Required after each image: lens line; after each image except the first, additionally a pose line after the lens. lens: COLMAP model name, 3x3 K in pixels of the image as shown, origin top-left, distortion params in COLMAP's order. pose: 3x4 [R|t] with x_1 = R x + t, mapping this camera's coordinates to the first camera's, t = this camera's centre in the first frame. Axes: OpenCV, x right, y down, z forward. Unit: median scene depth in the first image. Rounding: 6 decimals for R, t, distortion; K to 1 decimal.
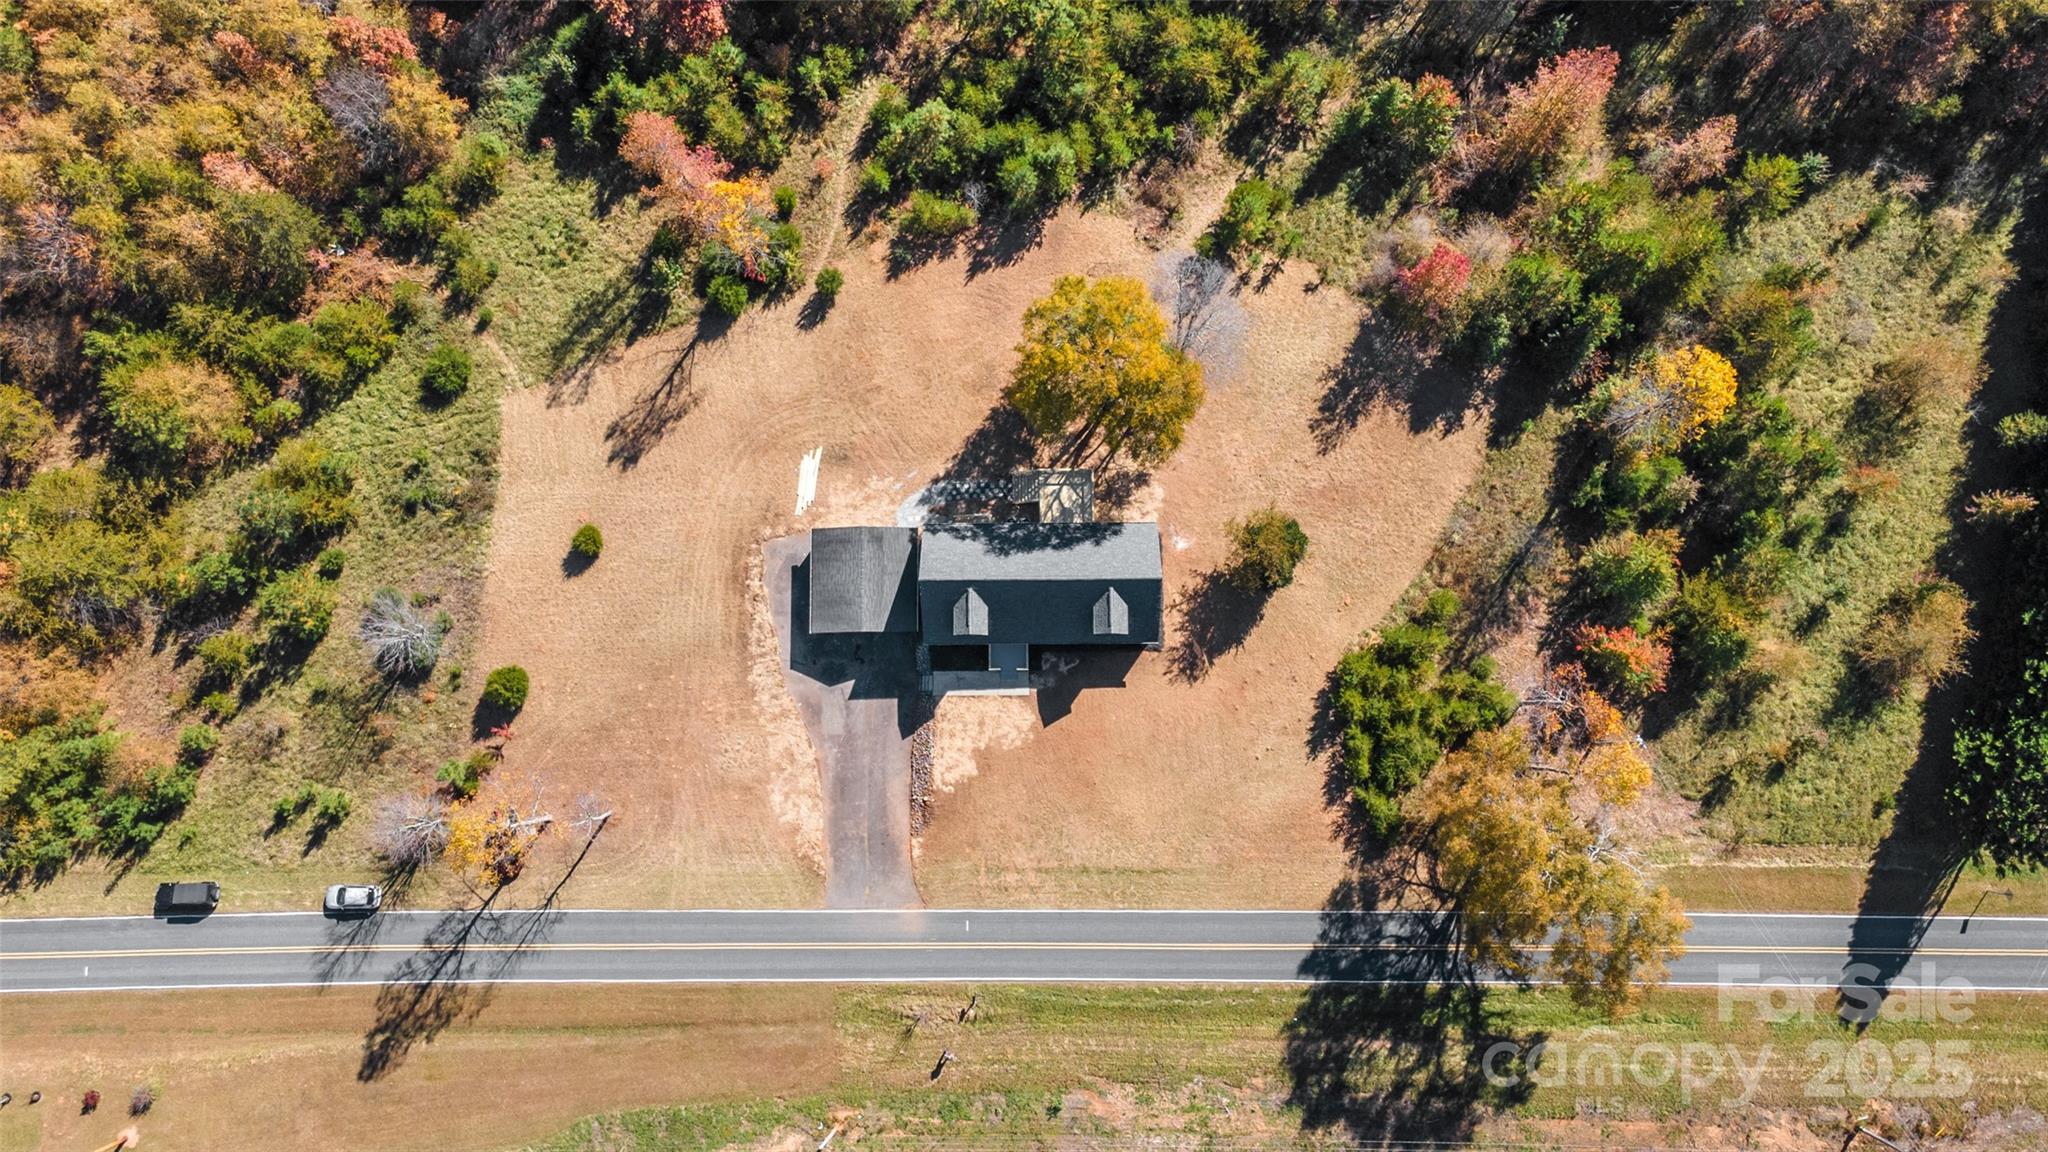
lens RADIAL K [[1489.7, 0, 1025.6], [0, 1489.7, 572.0], [0, 0, 1]] dist [0.029144, 0.030363]
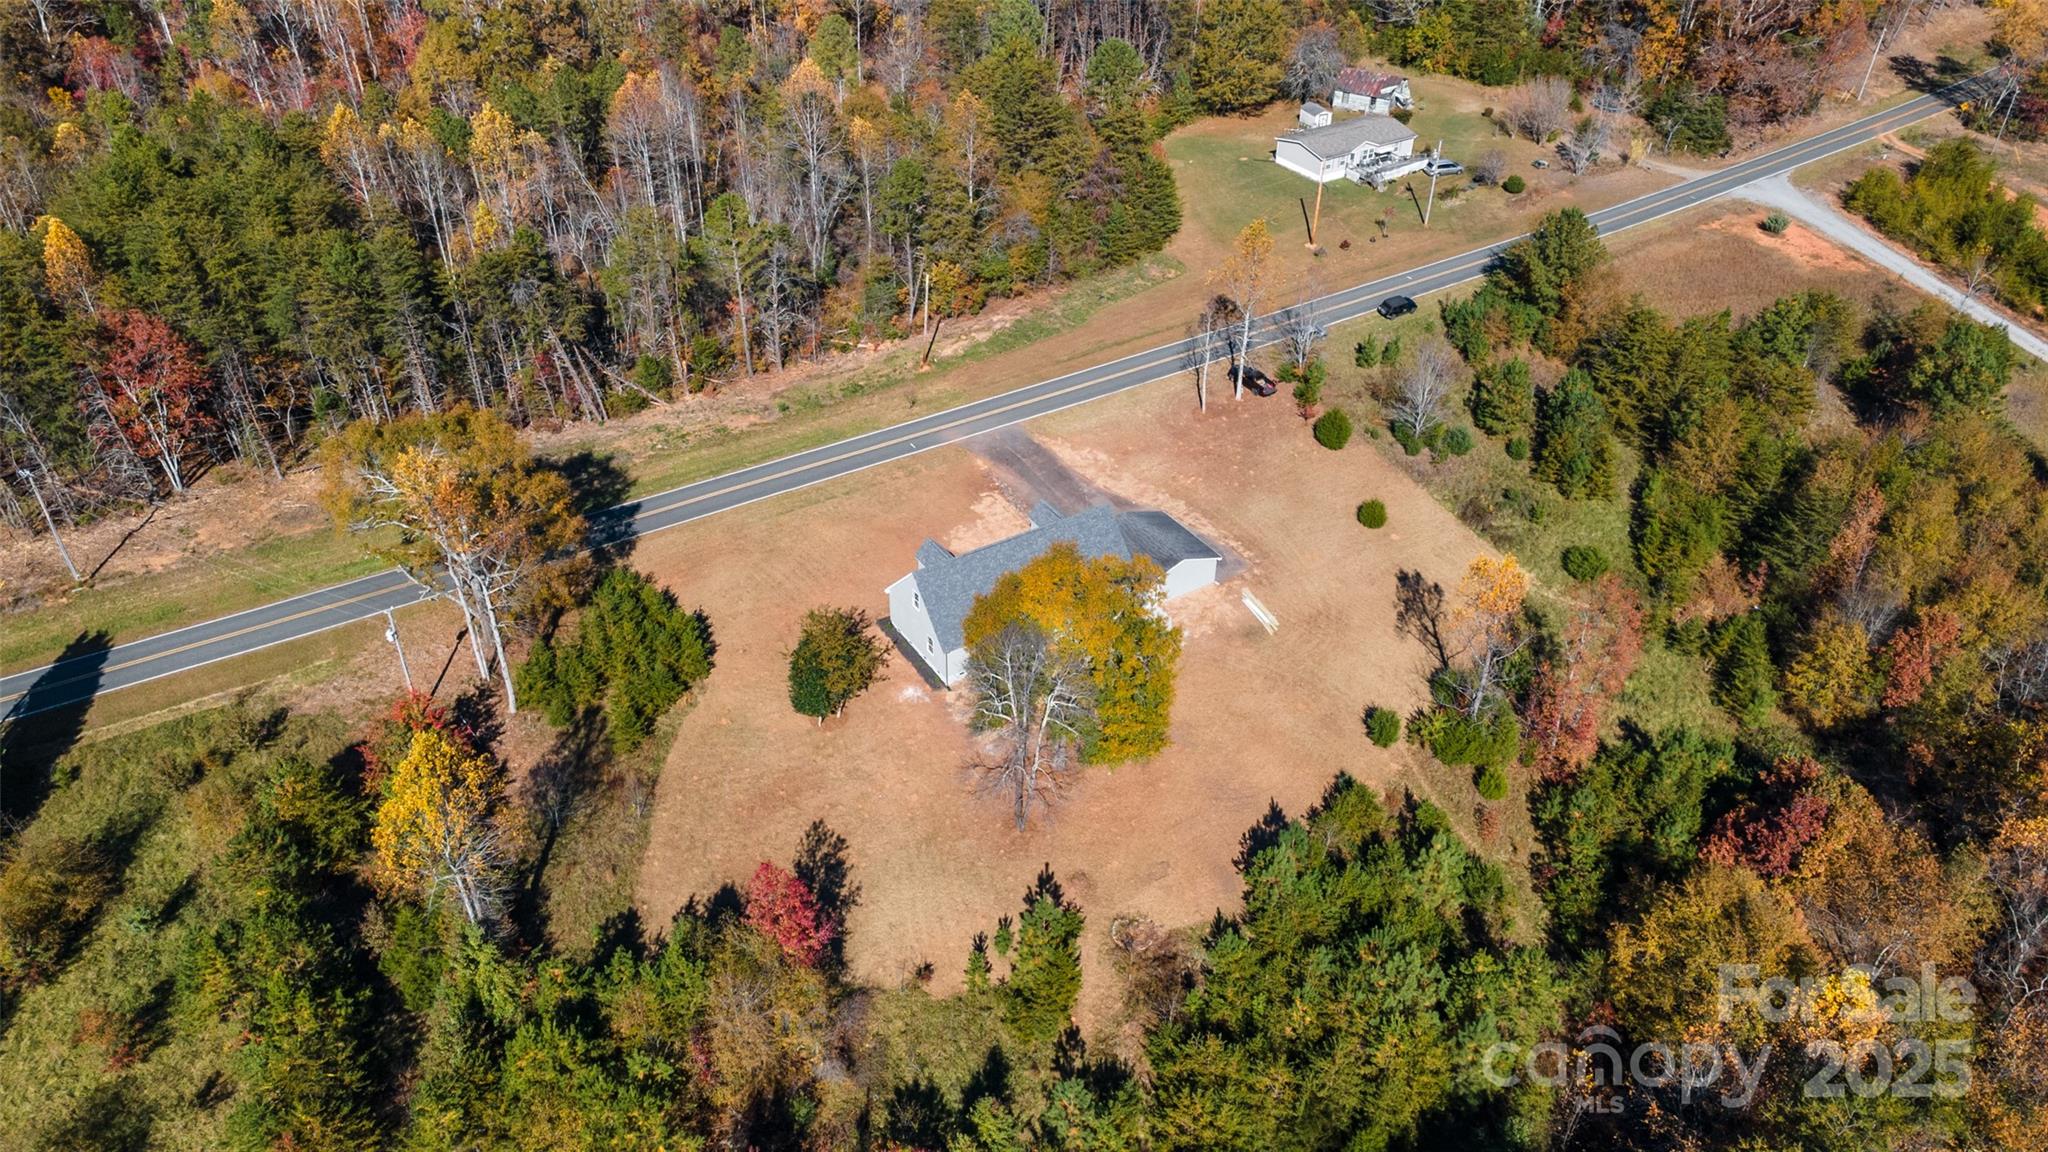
lens RADIAL K [[1489.7, 0, 1020.2], [0, 1489.7, 569.4], [0, 0, 1]] dist [0.029144, 0.030363]
pose [[-0.842122, 0.306804, -0.443511, 0.441375], [-0.538360, -0.430037, 0.724732, -0.708080], [0.031625, 0.849081, 0.527315, 0.435304]]
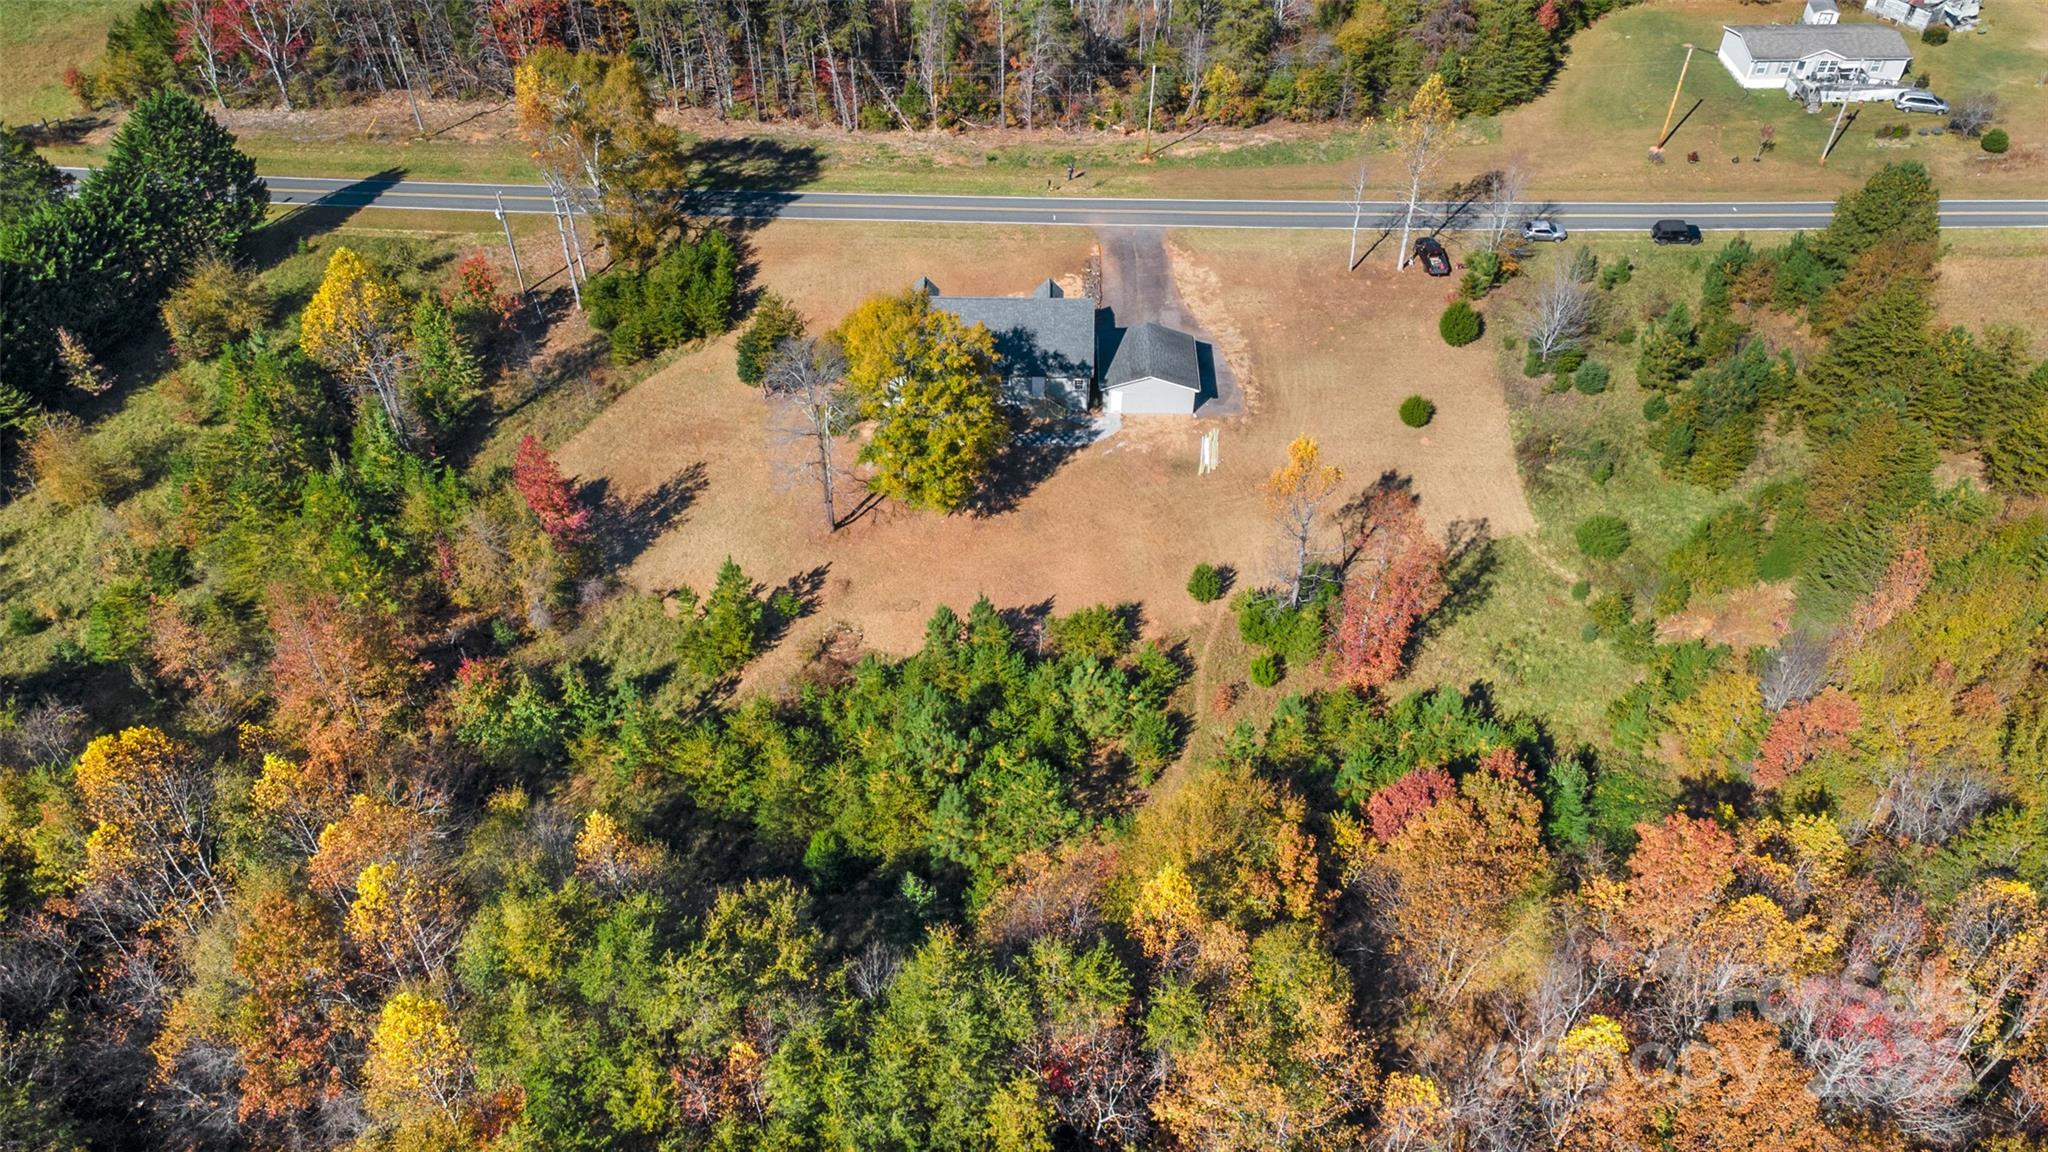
lens RADIAL K [[1489.7, 0, 1016.4], [0, 1489.7, 574.2], [0, 0, 1]] dist [0.029144, 0.030363]
pose [[-0.999631, -0.016234, 0.021757, -0.037805], [0.027144, -0.606733, 0.794442, -0.932931], [0.000303, 0.794740, 0.606950, 0.452325]]
